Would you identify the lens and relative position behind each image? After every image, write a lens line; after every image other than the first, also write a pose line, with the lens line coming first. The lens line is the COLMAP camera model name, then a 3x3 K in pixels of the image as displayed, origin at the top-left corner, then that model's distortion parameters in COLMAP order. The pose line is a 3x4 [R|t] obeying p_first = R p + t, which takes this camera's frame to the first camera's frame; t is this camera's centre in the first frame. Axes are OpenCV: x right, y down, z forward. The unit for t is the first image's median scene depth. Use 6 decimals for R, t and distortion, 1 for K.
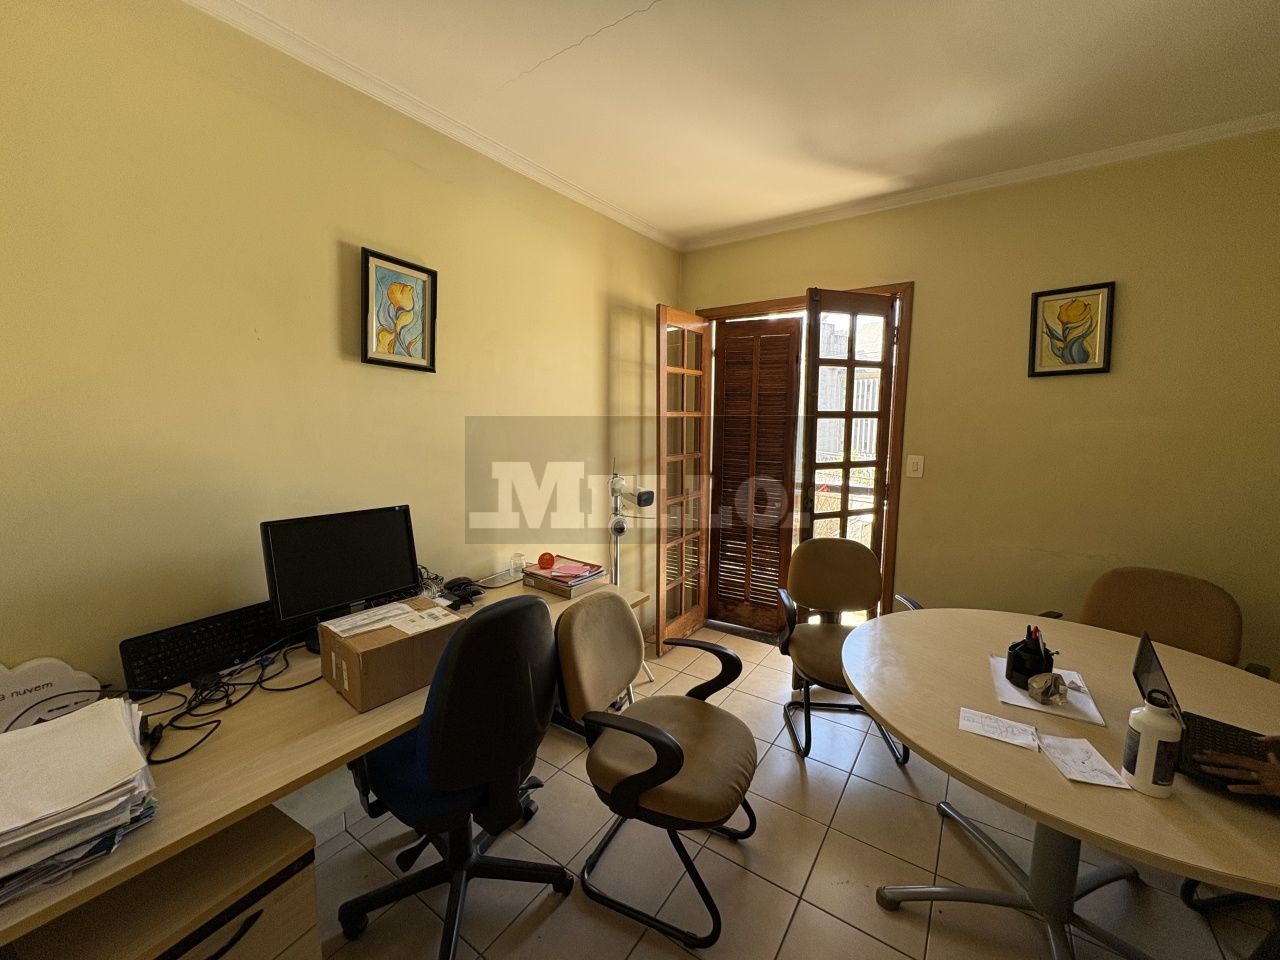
lens RADIAL K [[508.4, 0, 639.2], [0, 508.4, 479.5], [0, 0, 1]] dist [0.000478, 0.000618]
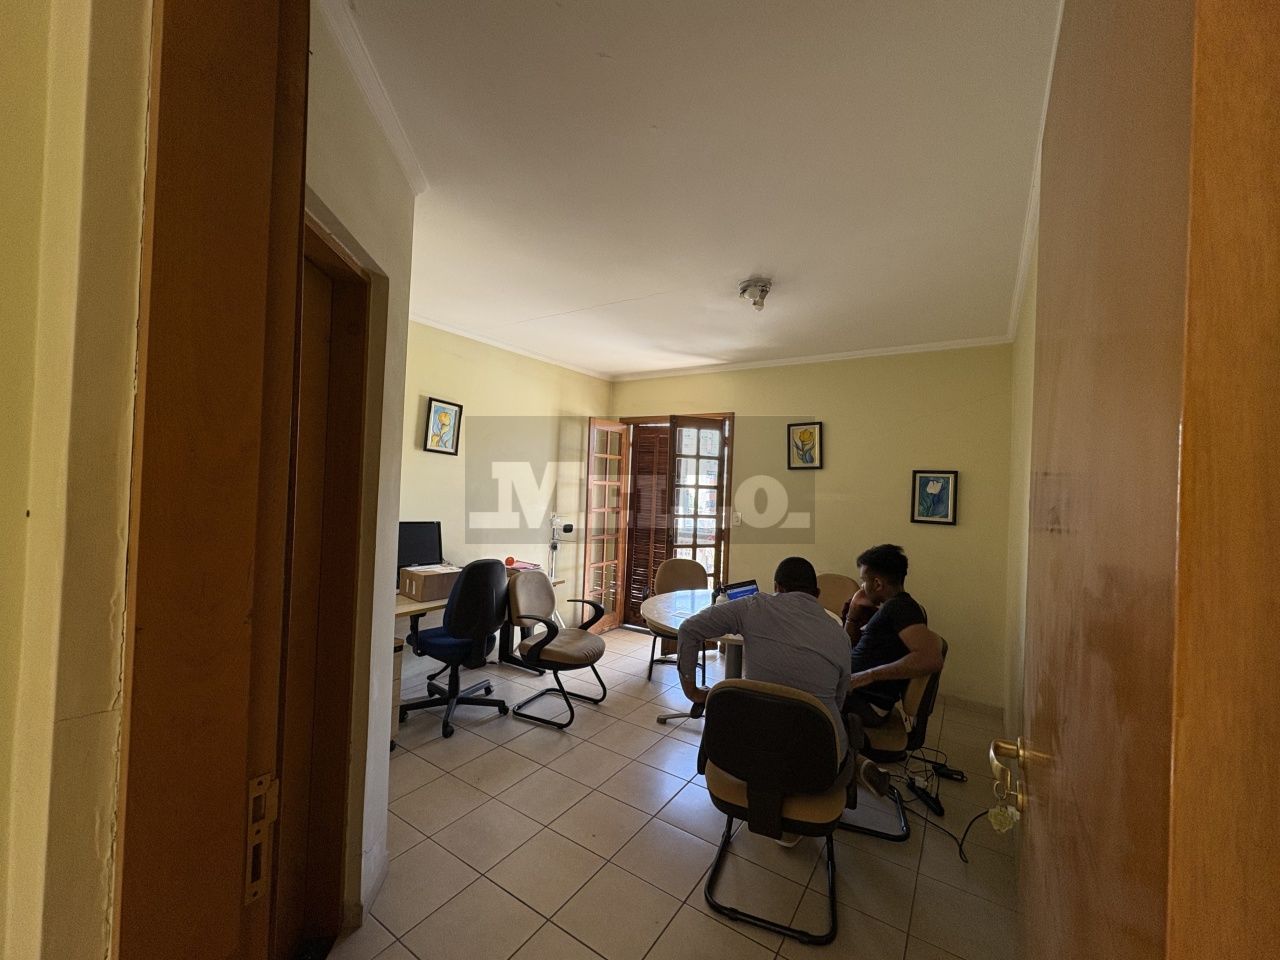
lens RADIAL K [[508.4, 0, 641.1], [0, 508.4, 480.9], [0, 0, 1]] dist [0.000478, 0.000618]
pose [[0.999007, 0.038658, 0.022151, 0.201125], [-0.035355, 0.990368, -0.133872, 0.092223], [-0.027113, 0.132956, 0.990751, -0.722308]]
